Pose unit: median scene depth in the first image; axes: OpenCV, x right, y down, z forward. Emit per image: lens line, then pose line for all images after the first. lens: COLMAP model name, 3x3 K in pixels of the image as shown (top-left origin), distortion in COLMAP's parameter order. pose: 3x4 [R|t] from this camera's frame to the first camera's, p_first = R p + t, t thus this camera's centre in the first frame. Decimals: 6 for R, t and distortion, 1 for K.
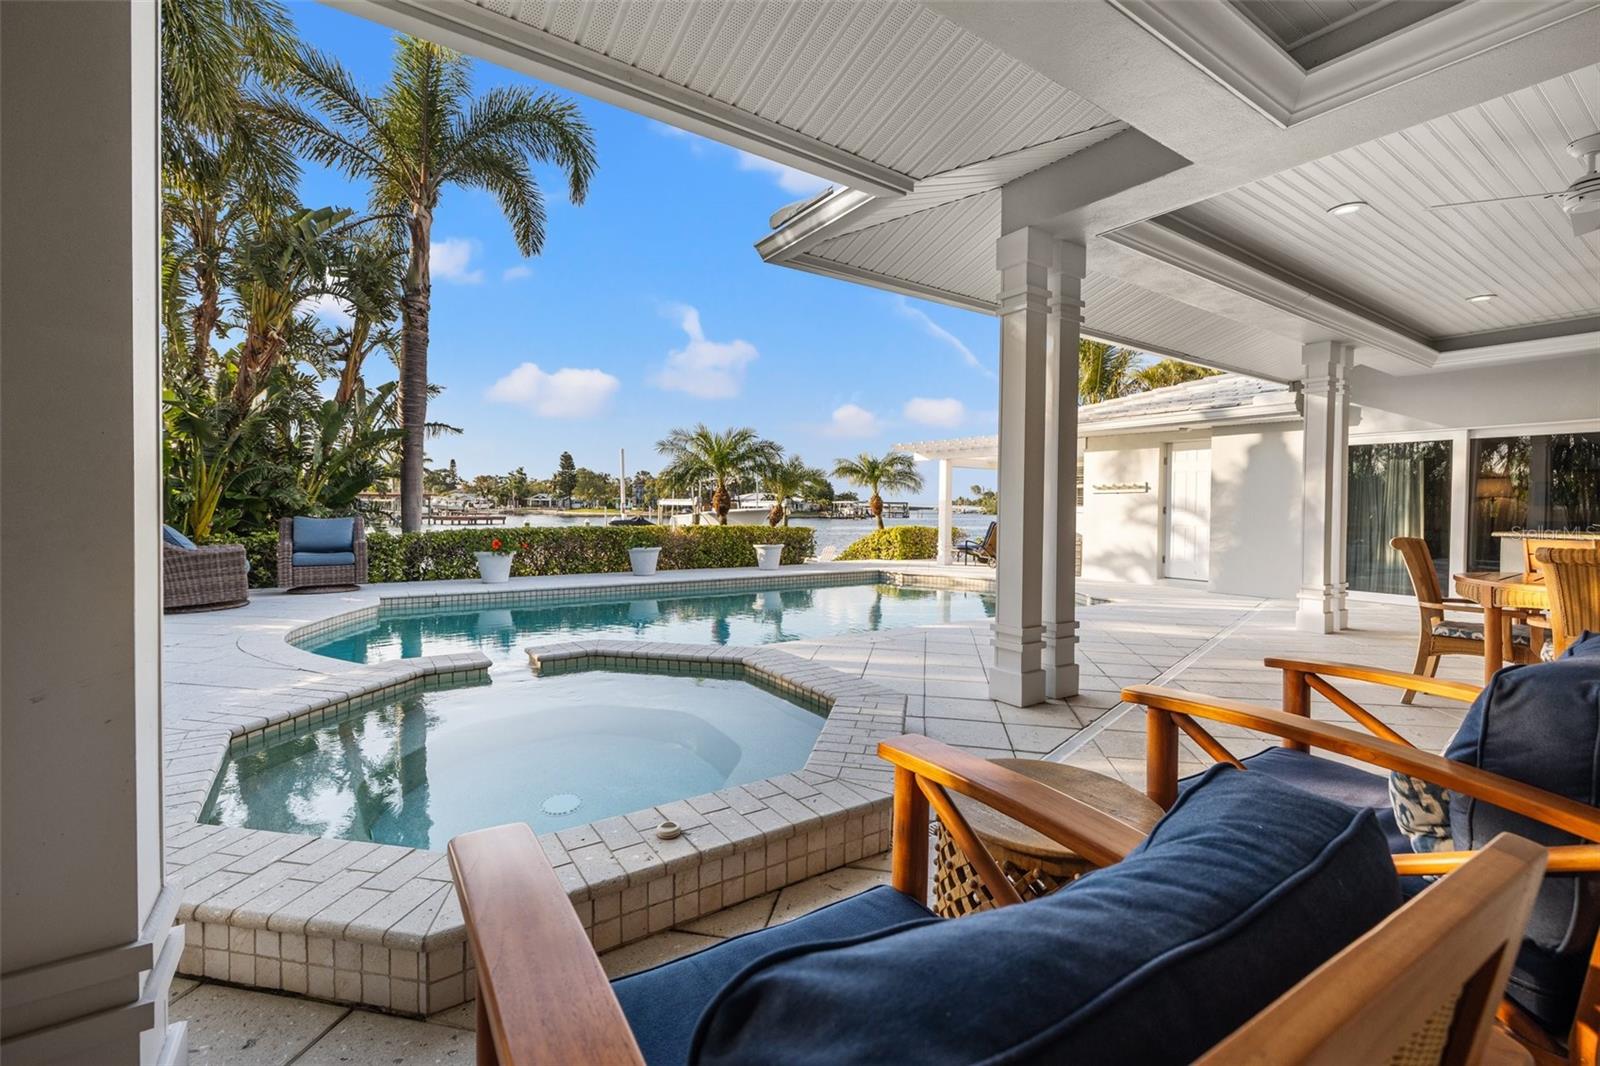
lens RADIAL K [[673.7, 0, 799.5], [0, 673.7, 524.4], [0, 0, 1]] dist [0.004115, -0.000577]
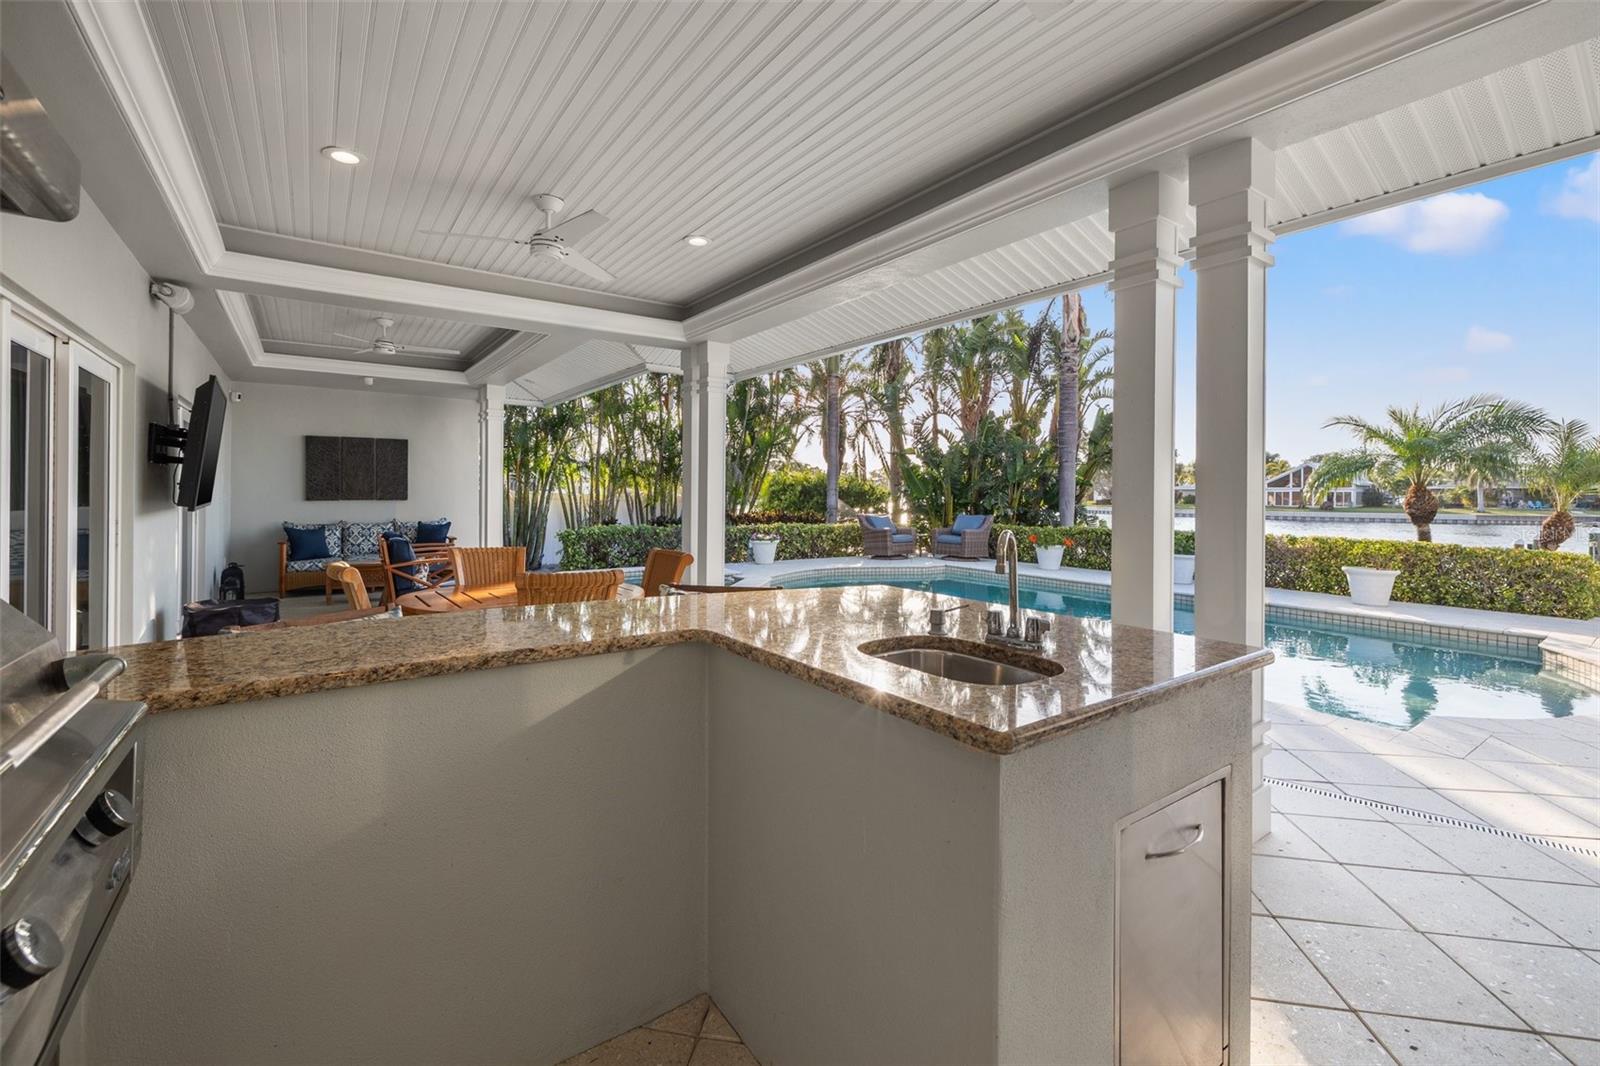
lens RADIAL K [[673.7, 0, 796.3], [0, 673.7, 500.5], [0, 0, 1]] dist [0.004115, -0.000577]
pose [[0.010266, -0.000573, -0.999947, 0.628175], [-0.032138, 0.999483, -0.000903, -0.019449], [0.999431, 0.032146, 0.010243, 0.405949]]
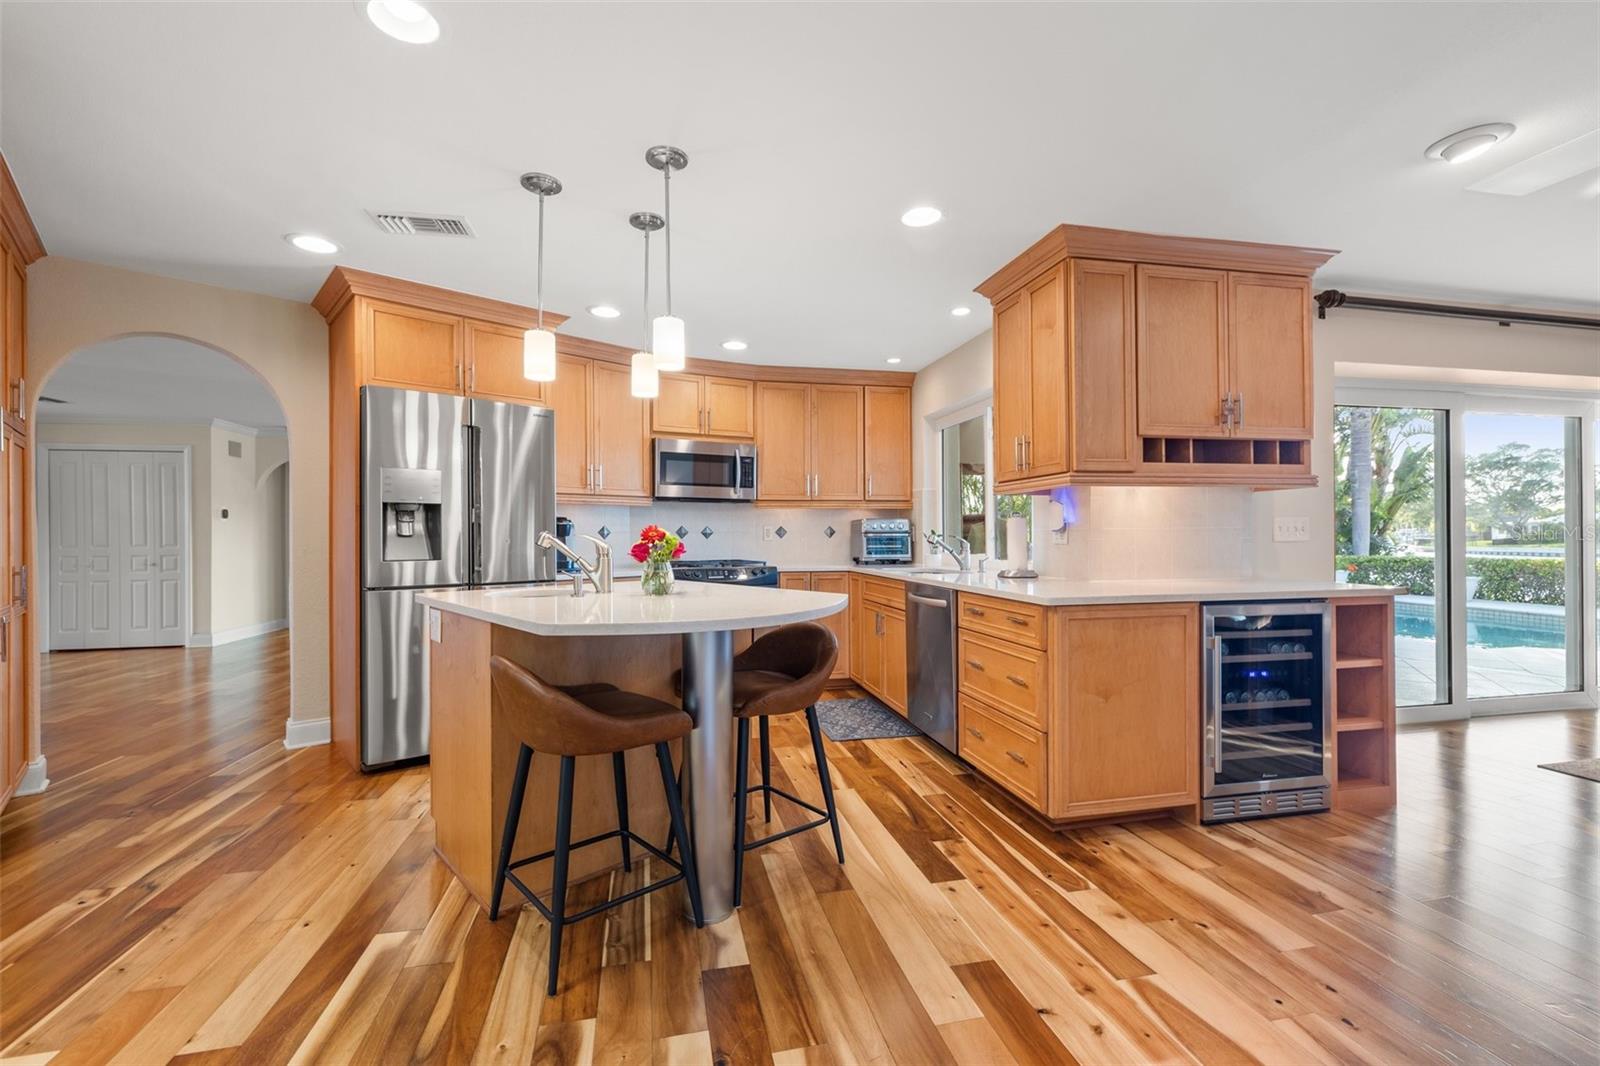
lens RADIAL K [[673.7, 0, 799.6], [0, 673.7, 533.2], [0, 0, 1]] dist [0.004115, -0.000577]
pose [[-0.369872, -0.015143, -0.928959, 1.028041], [-0.022724, 0.999716, -0.007249, -0.003740], [0.928805, 0.018428, -0.370111, 0.372902]]
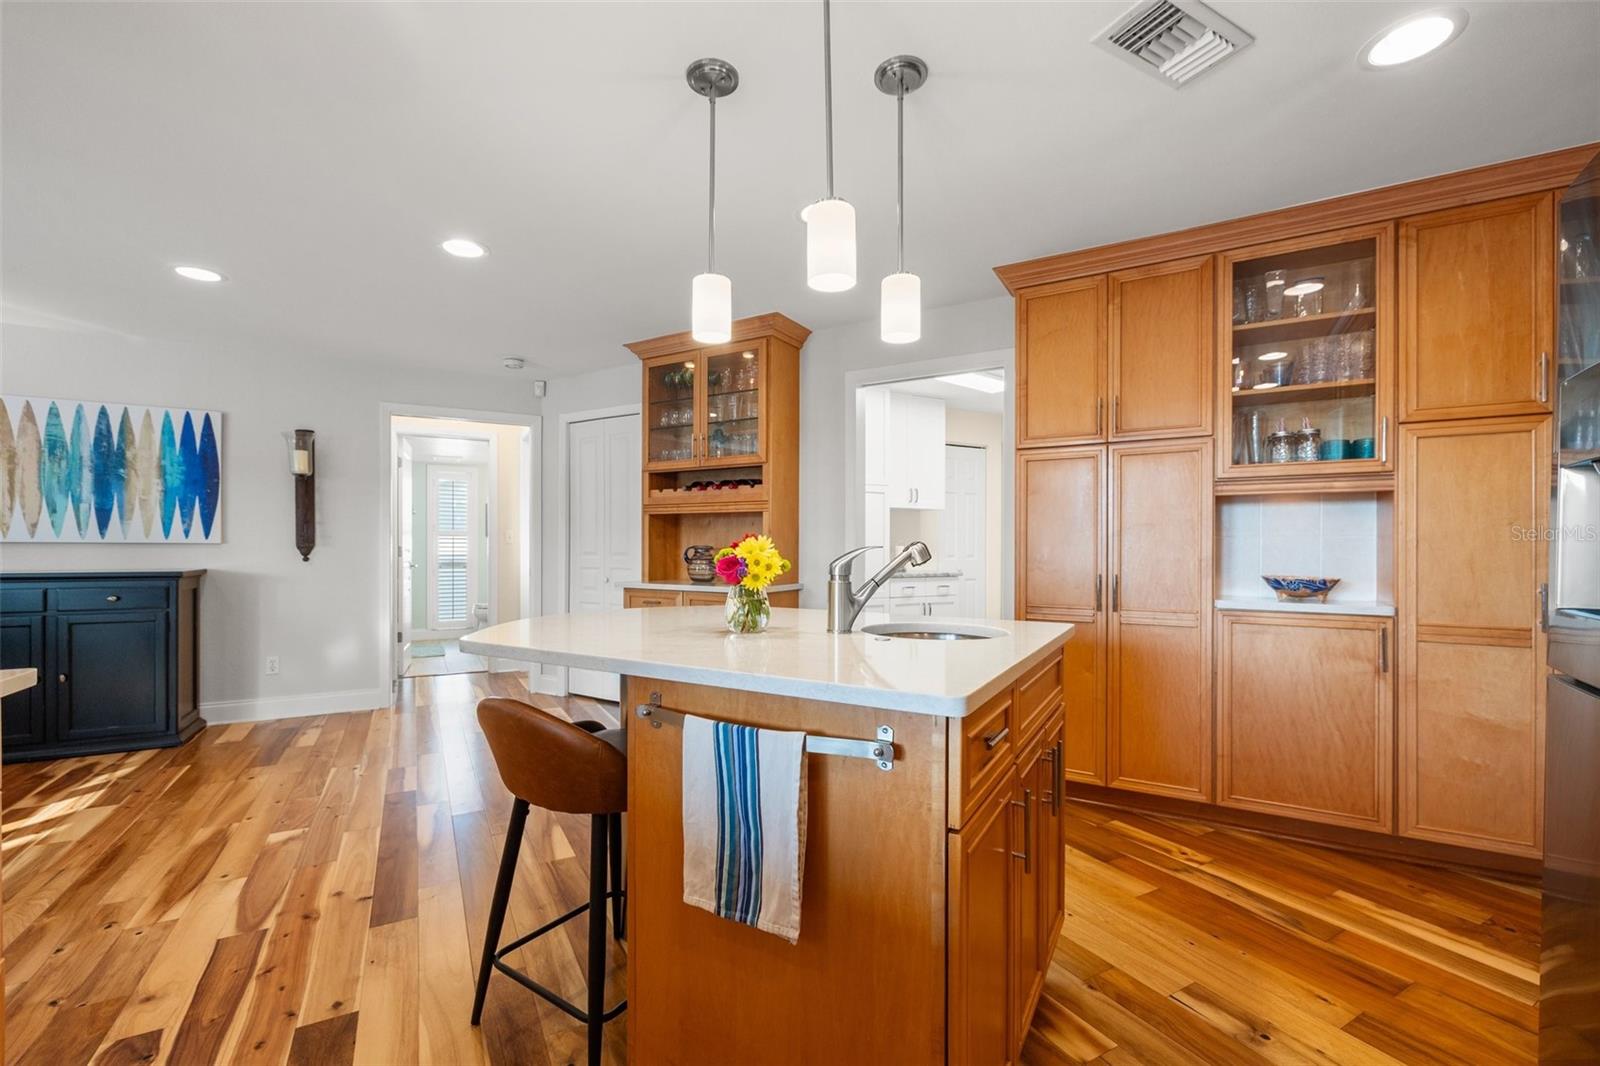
lens RADIAL K [[673.7, 0, 797.8], [0, 673.7, 534.7], [0, 0, 1]] dist [0.004115, -0.000577]
pose [[0.074416, -0.006628, 0.997205, 0.747110], [0.024634, 0.999685, 0.004806, -0.007450], [-0.996923, 0.024207, 0.074556, 0.252050]]
